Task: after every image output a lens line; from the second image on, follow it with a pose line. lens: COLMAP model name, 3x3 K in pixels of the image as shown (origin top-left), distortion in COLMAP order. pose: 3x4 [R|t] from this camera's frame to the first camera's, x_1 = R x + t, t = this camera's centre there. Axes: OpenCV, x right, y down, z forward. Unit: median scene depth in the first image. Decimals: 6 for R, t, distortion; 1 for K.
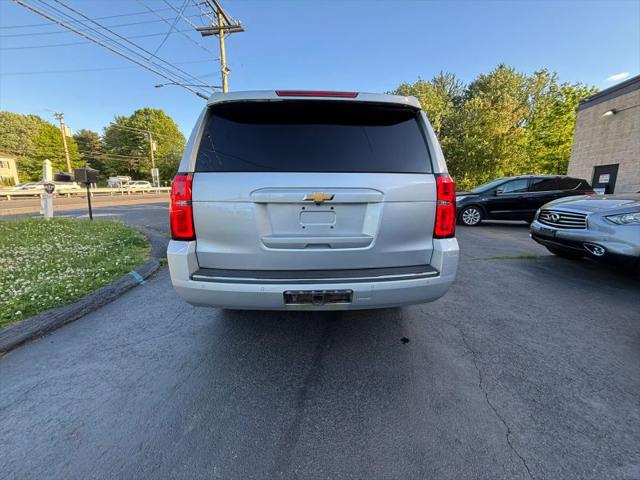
lens RADIAL K [[258.3, 0, 318.4], [0, 258.3, 238.0], [0, 0, 1]] dist [-0.001728, -0.000039]
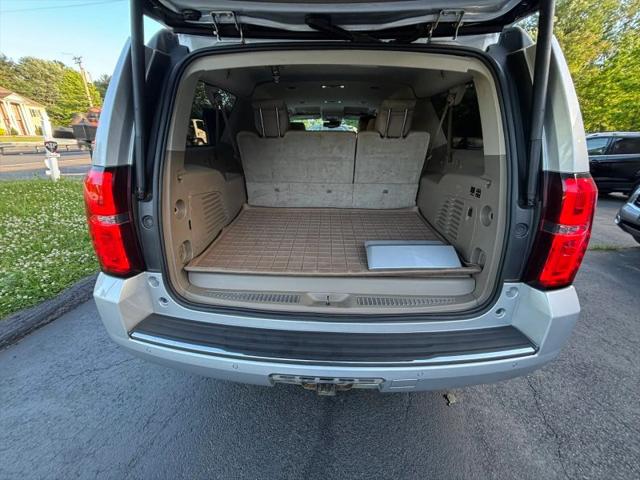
lens RADIAL K [[258.3, 0, 318.4], [0, 258.3, 238.0], [0, 0, 1]] dist [-0.001728, -0.000039]
pose [[0.995393, 0.042334, -0.086025, 0.011845], [-0.026717, 0.984173, 0.175185, -0.130550], [0.092080, -0.172080, 0.980770, 0.283189]]
